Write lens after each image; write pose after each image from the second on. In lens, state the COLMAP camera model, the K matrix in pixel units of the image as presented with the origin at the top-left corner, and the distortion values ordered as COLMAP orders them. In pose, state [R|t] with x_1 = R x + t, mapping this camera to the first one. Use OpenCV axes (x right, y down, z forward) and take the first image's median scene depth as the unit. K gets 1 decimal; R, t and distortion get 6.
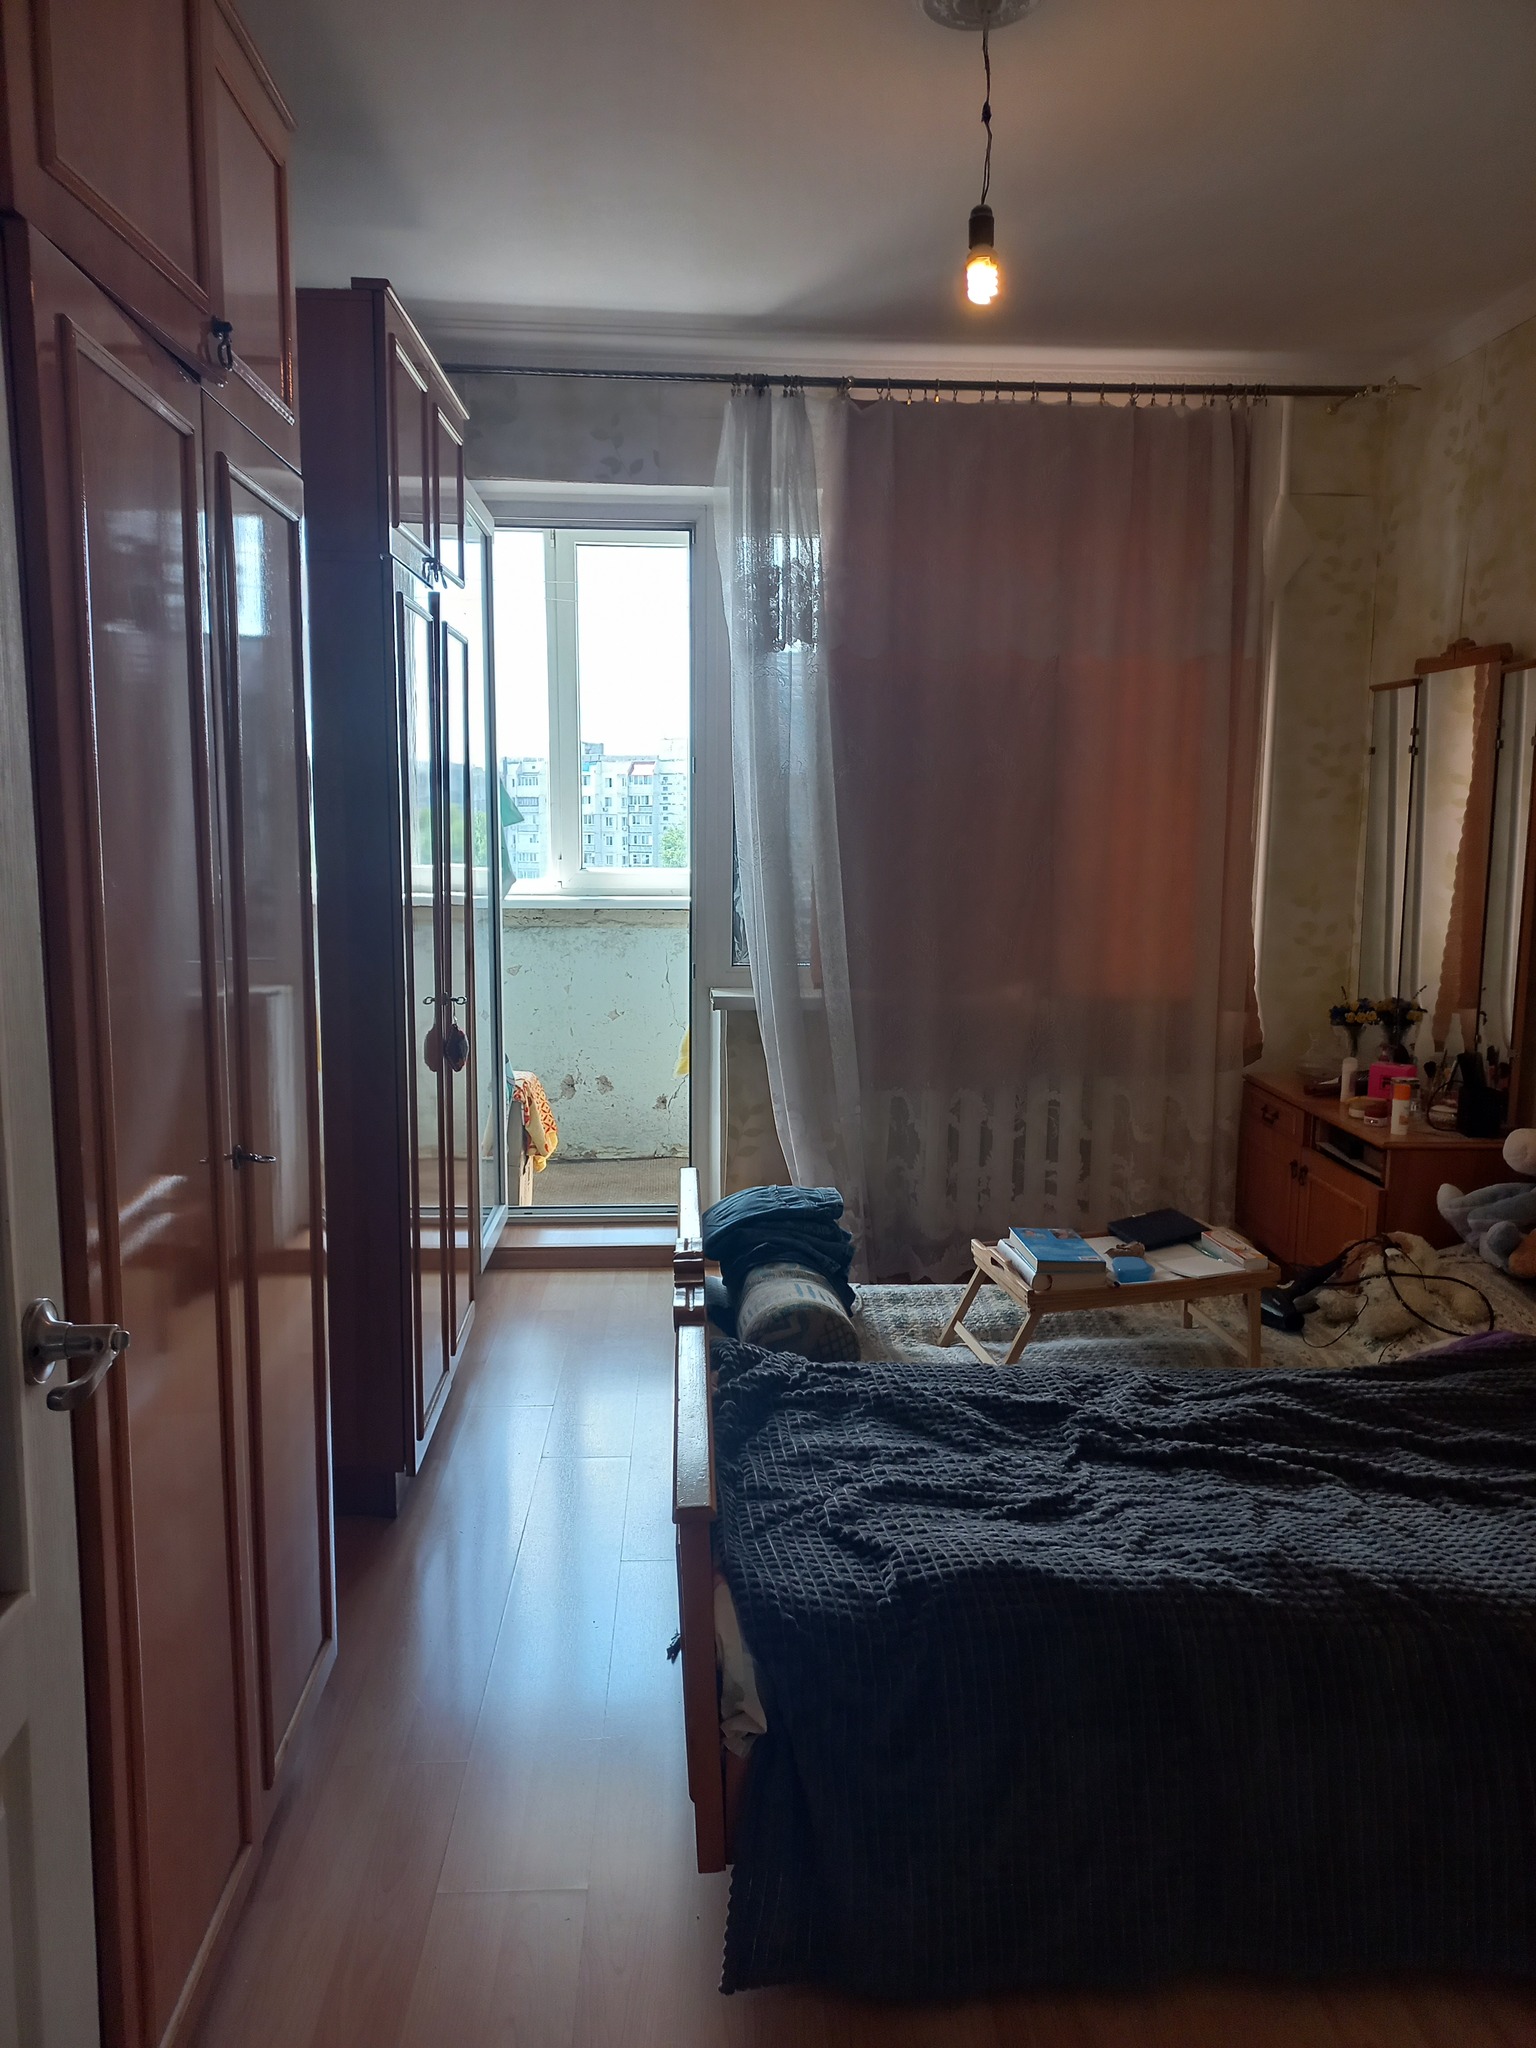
lens RADIAL K [[1477.3, 0, 745.9], [0, 1477.3, 1015.6], [0, 0, 1]] dist [0.115766, -0.178410]
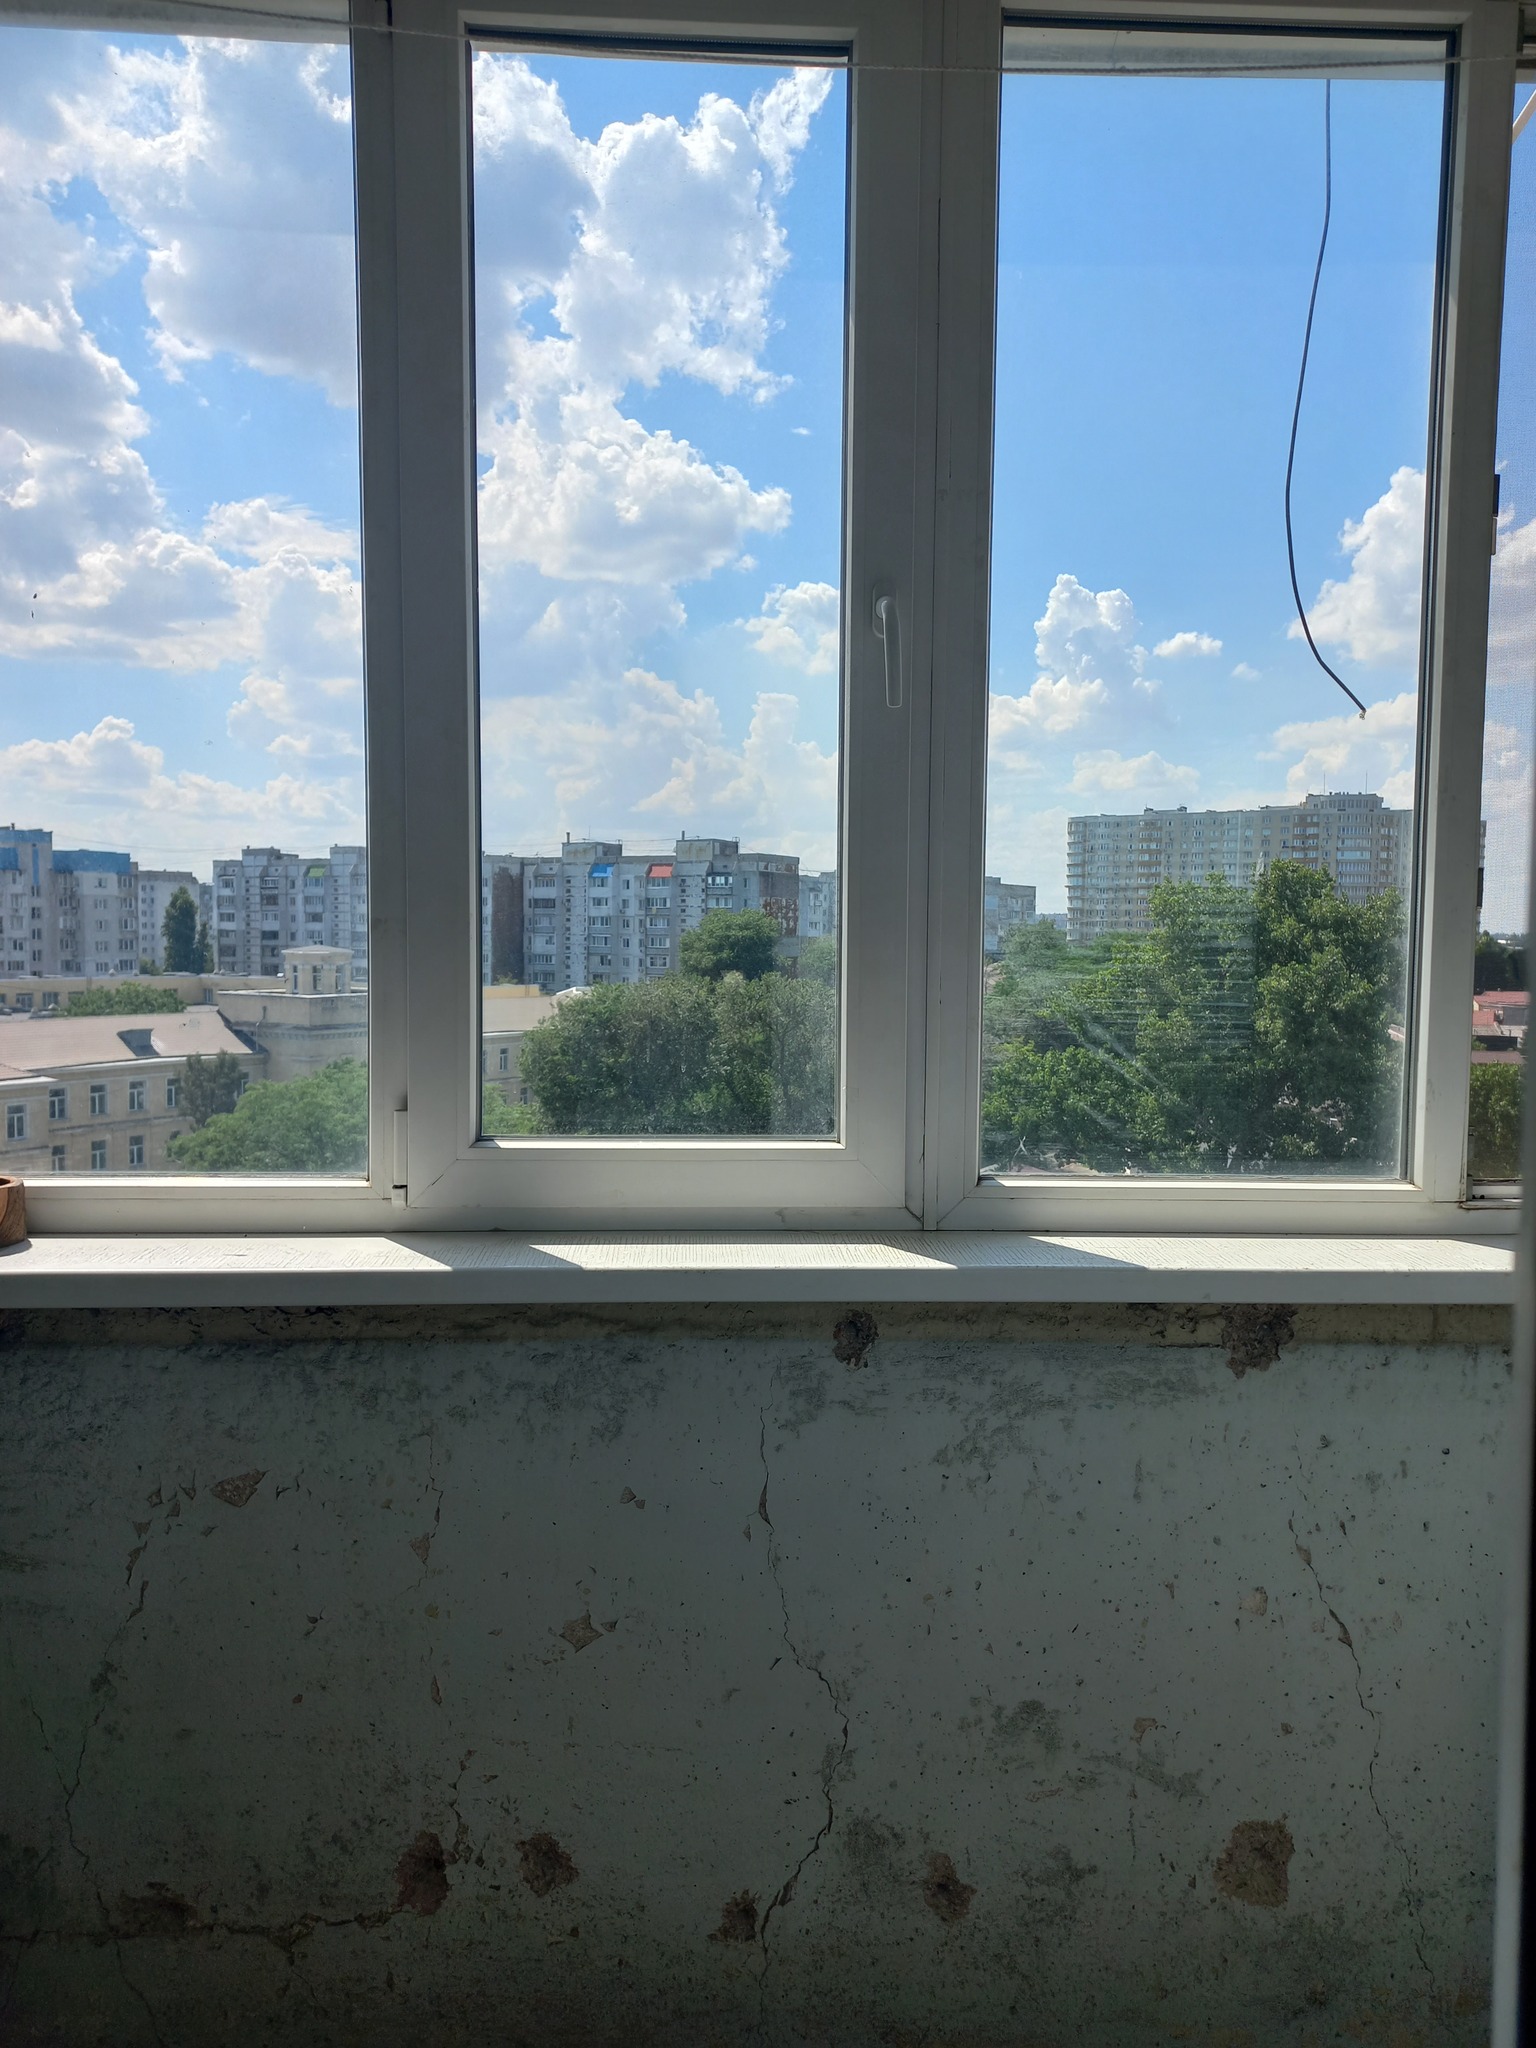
lens RADIAL K [[1491.2, 0, 768.2], [0, 1491.2, 1026.3], [0, 0, 1]] dist [0.067401, -0.050168]
pose [[0.999978, 0.005560, 0.003721, -0.119538], [-0.005319, 0.998074, -0.061805, -0.227804], [-0.004058, 0.061784, 0.998081, 1.540005]]
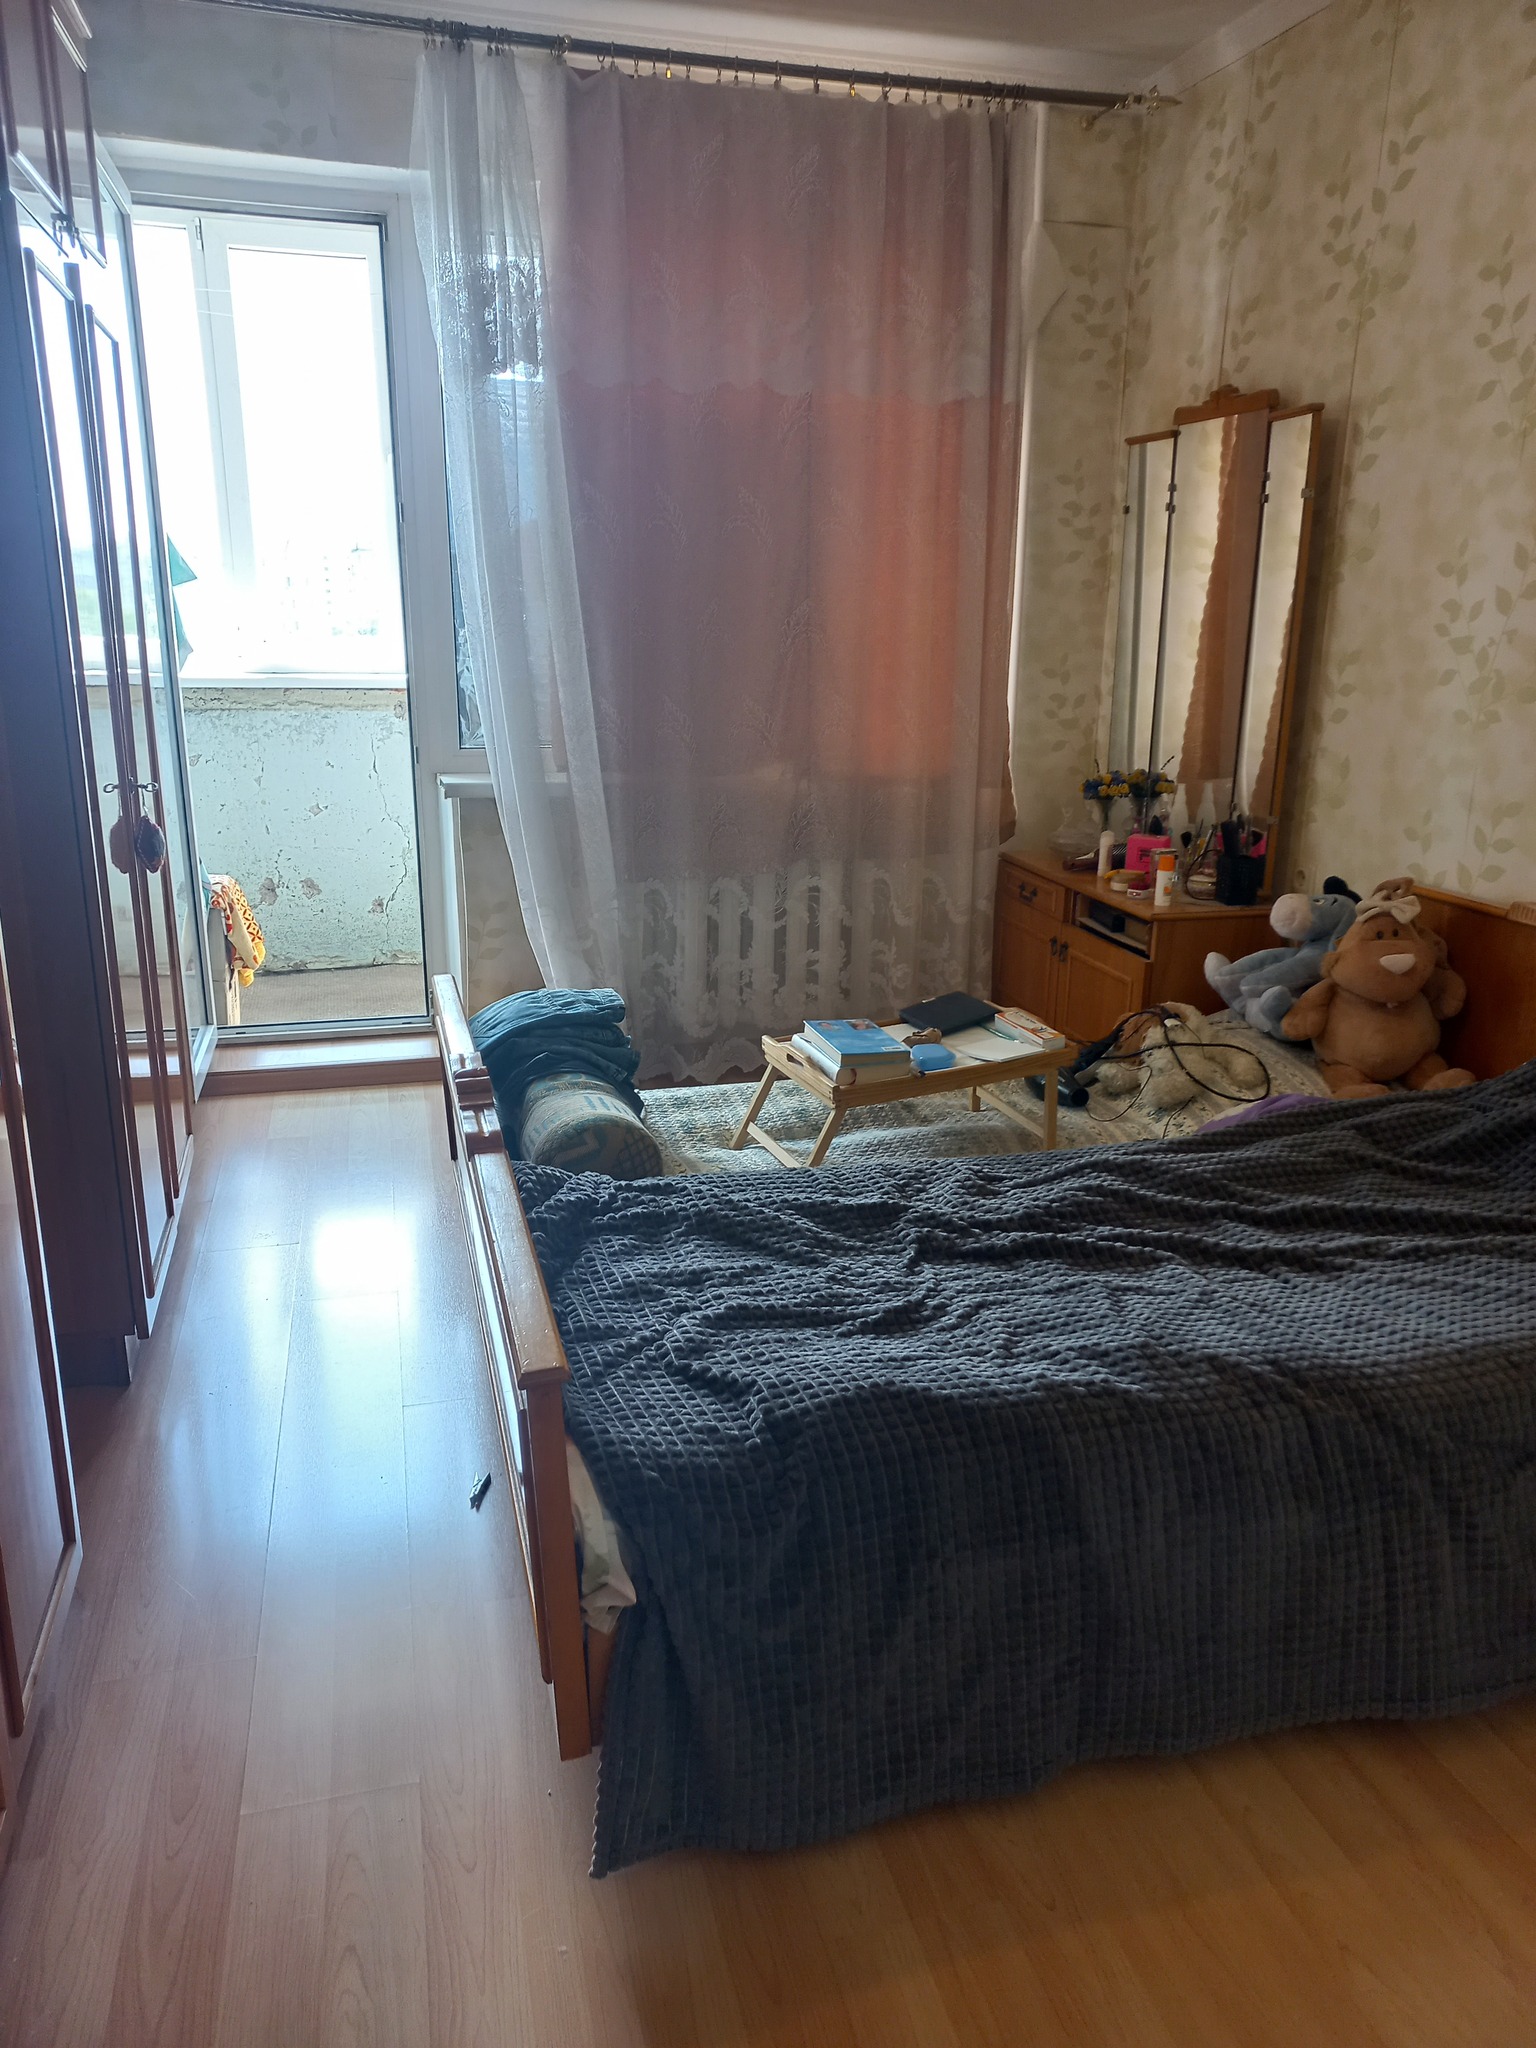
lens RADIAL K [[1491.2, 0, 768.2], [0, 1491.2, 1026.3], [0, 0, 1]] dist [0.067401, -0.050168]
pose [[0.976800, -0.053974, 0.207240, -0.037316], [0.023812, 0.989091, 0.145369, 0.008166], [-0.212825, -0.137062, 0.967429, 0.088148]]
